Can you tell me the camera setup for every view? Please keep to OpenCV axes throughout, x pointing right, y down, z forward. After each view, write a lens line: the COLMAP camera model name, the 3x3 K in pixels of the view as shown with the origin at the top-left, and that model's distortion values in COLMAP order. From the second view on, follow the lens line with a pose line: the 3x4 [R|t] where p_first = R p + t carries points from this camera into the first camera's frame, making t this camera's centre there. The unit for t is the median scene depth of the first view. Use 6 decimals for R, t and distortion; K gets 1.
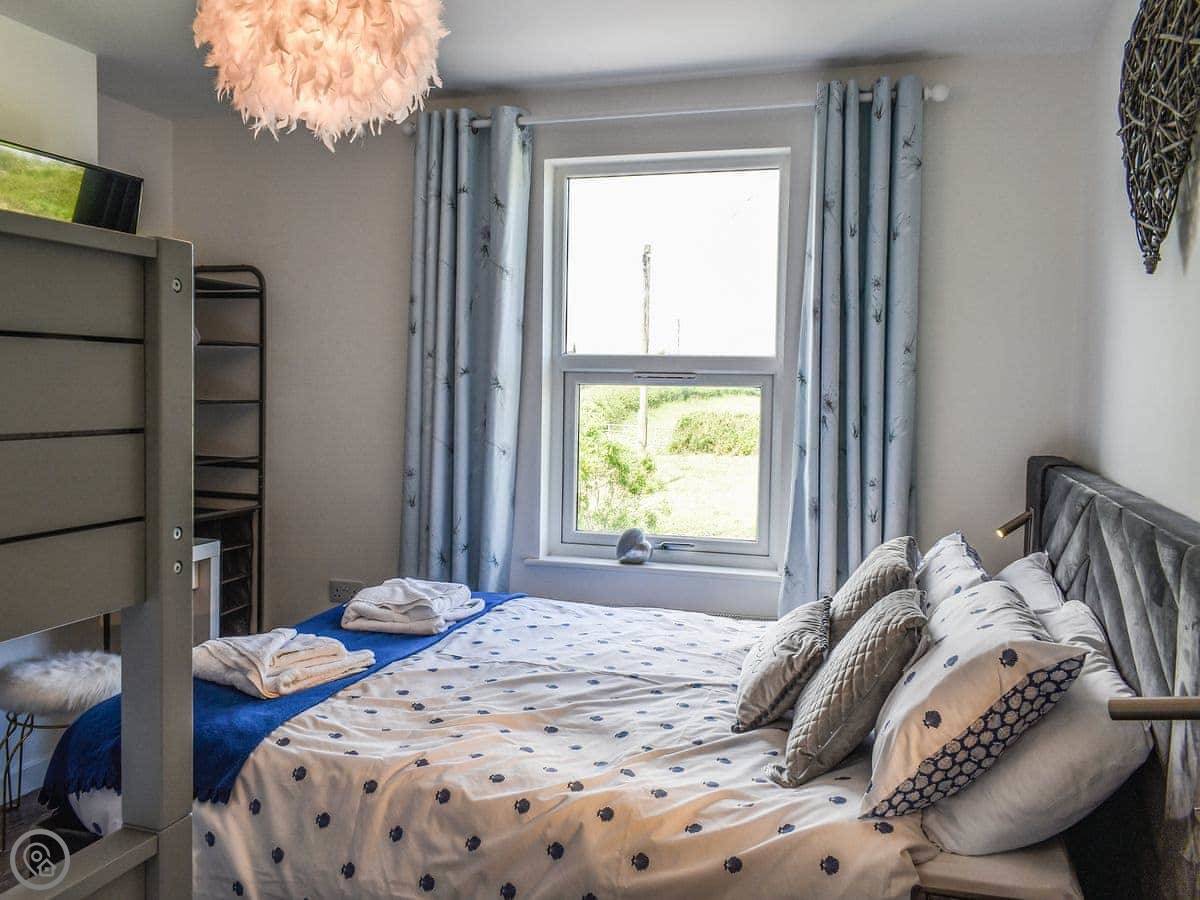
lens RADIAL K [[1047.3, 0, 617.1], [0, 1047.3, 450.0], [0, 0, 1]] dist [-0.000038, -0.000252]
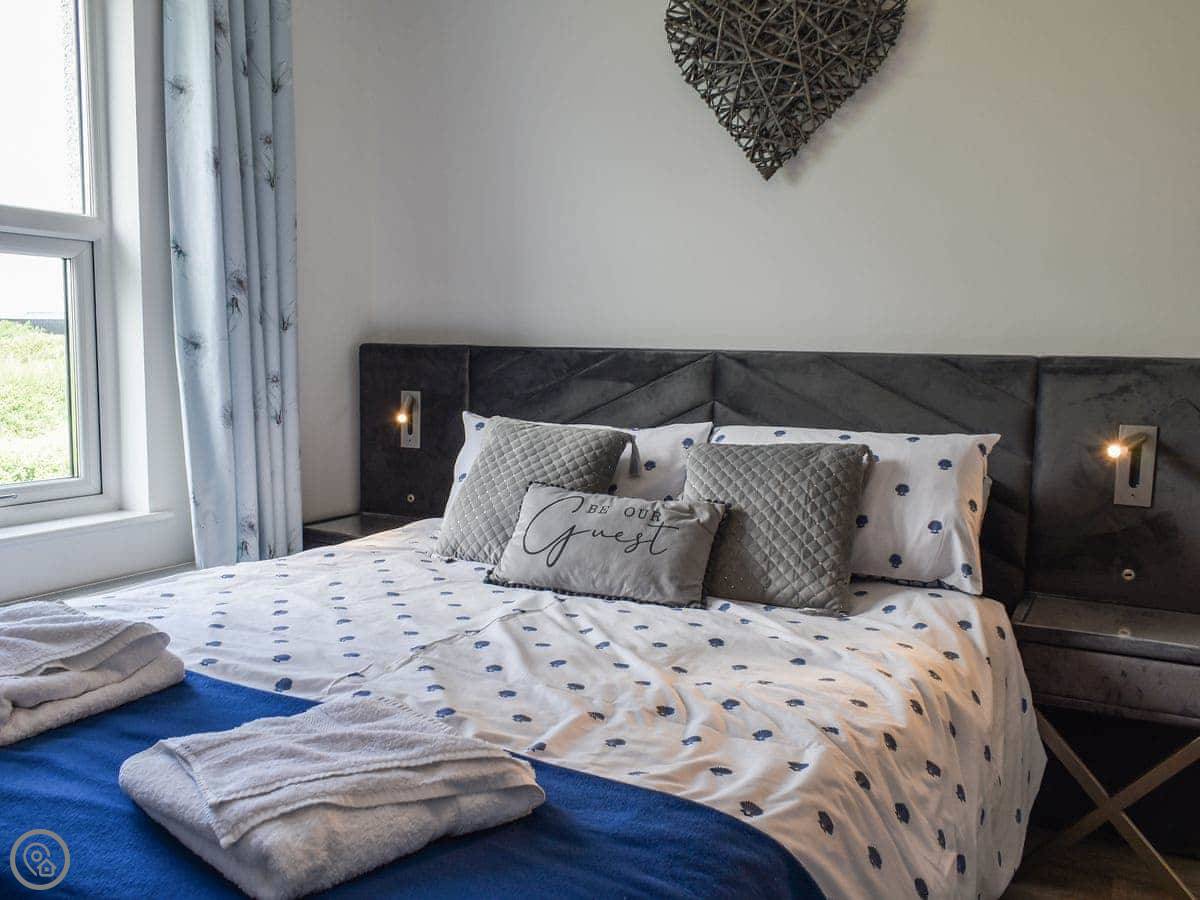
lens RADIAL K [[1037.7, 0, 538.0], [0, 1037.7, 451.8], [0, 0, 1]] dist [-0.007471, -0.008054]
pose [[0.247891, -0.110695, 0.962443, -0.684594], [0.049226, 0.993607, 0.101601, 0.020613], [-0.967537, 0.022192, 0.251755, 0.767442]]
